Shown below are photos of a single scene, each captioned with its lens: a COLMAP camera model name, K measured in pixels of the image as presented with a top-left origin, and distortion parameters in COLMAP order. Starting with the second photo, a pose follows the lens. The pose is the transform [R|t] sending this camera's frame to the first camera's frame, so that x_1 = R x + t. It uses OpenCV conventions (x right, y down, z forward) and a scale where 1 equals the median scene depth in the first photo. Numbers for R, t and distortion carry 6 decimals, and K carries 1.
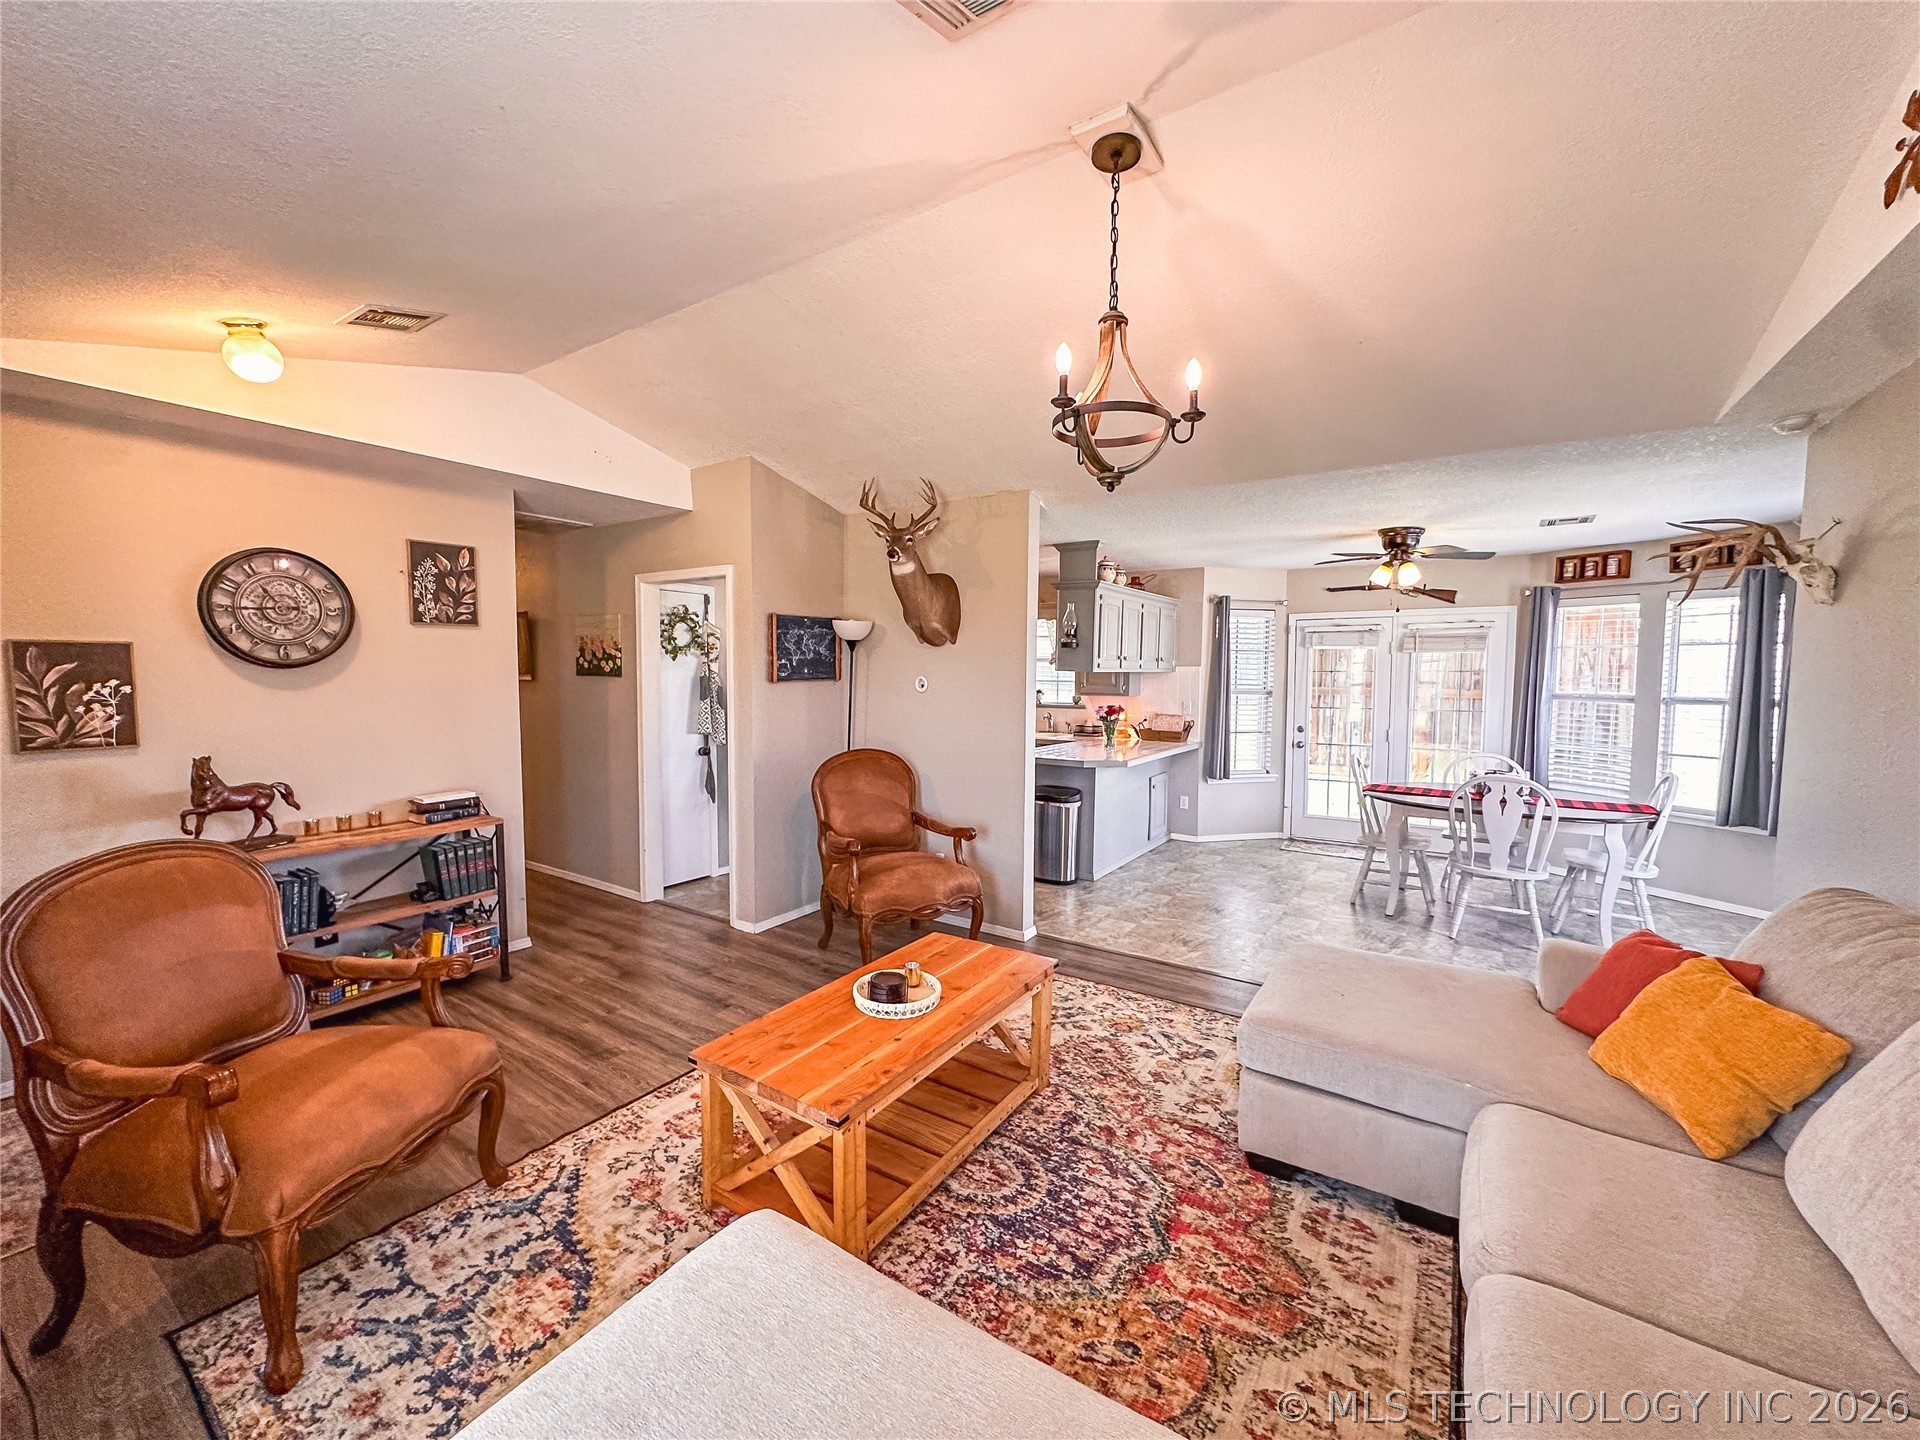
lens RADIAL K [[759.8, 0, 965.1], [0, 759.8, 724.2], [0, 0, 1]] dist [-0.012748, -0.000094]
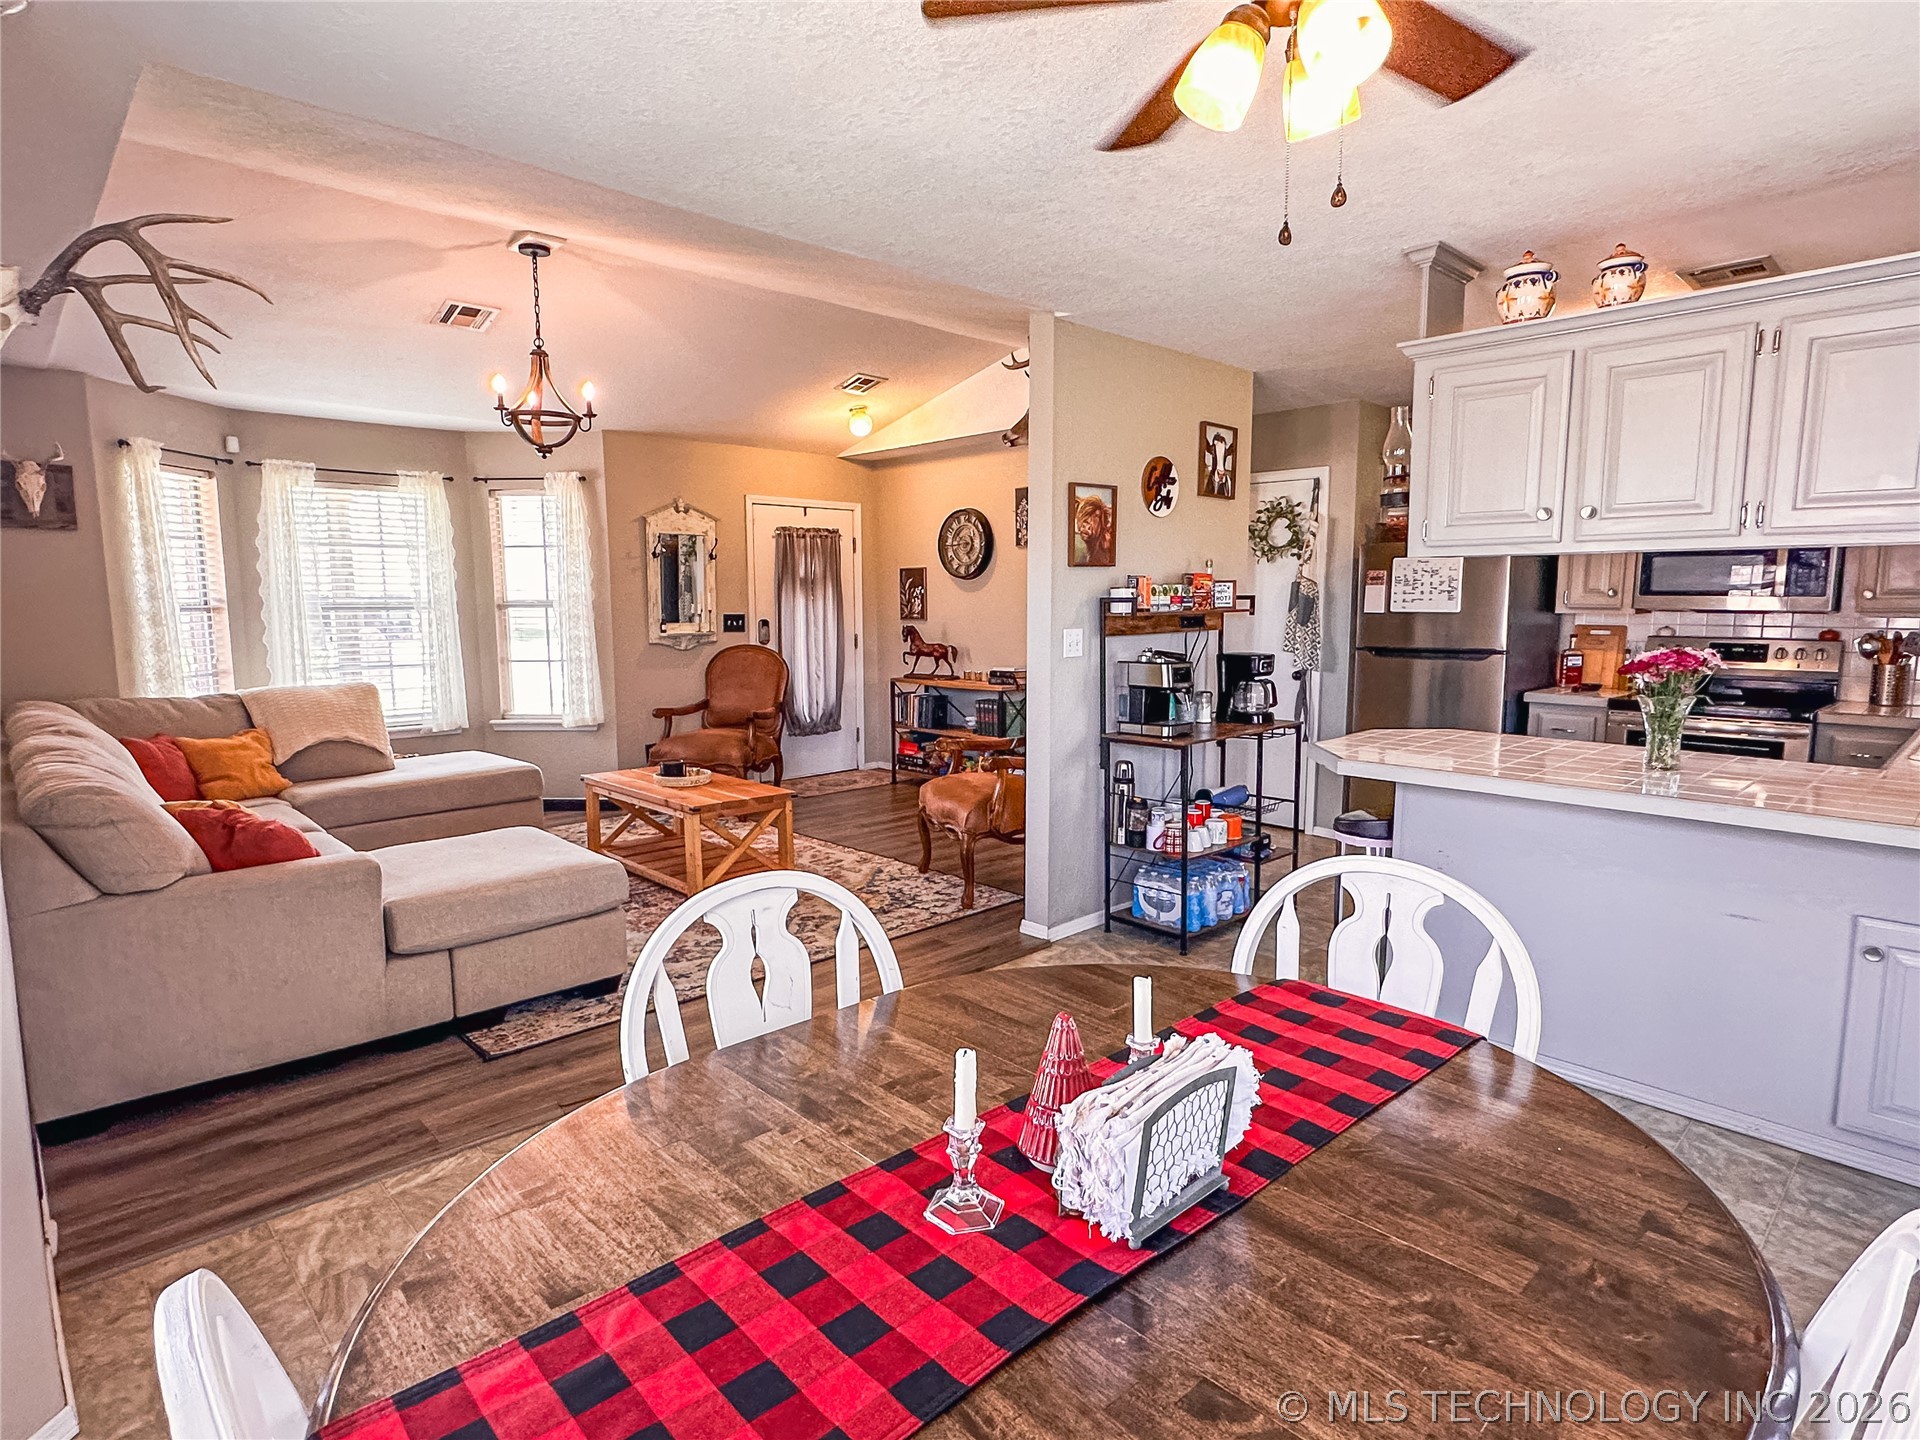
lens RADIAL K [[1037.4, 0, 949.4], [0, 1037.4, 726.9], [0, 0, 1]] dist [-0.003369, 0.002595]
pose [[-0.233540, 0.116718, -0.965317, 1.249818], [-0.067034, 0.988475, 0.135736, -0.053889], [0.970034, 0.096408, -0.223024, 1.352921]]
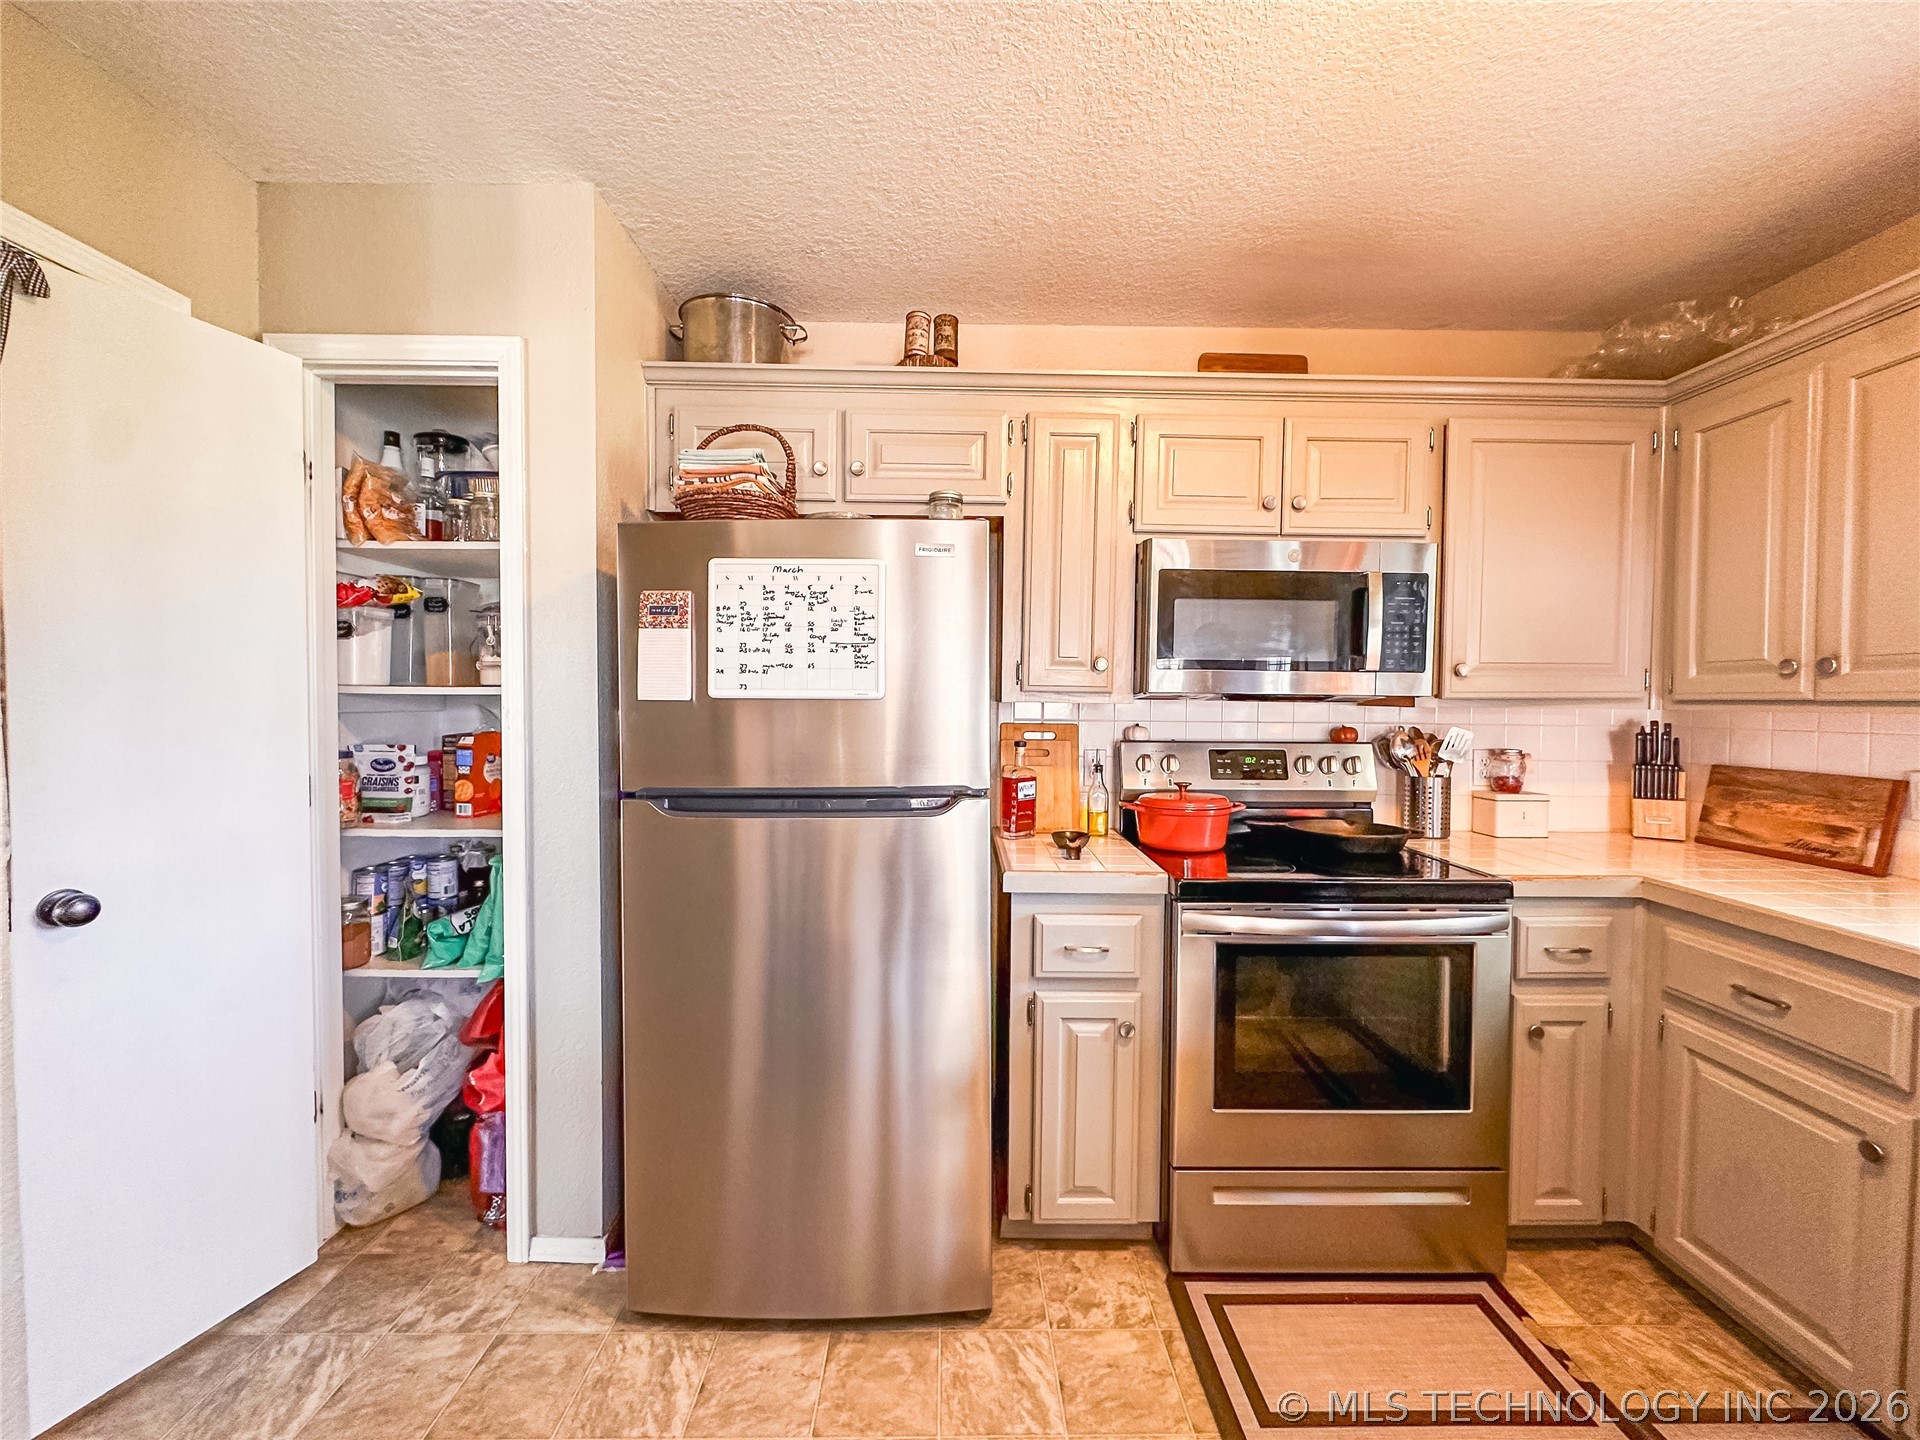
lens RADIAL K [[766.3, 0, 961.8], [0, 766.3, 720.6], [0, 0, 1]] dist [-0.001970, 0.000349]
pose [[0.560682, 0.020461, -0.827778, 0.049860], [-0.060606, 0.998027, -0.016382, -0.046587], [0.825810, 0.059353, 0.560816, 1.501438]]
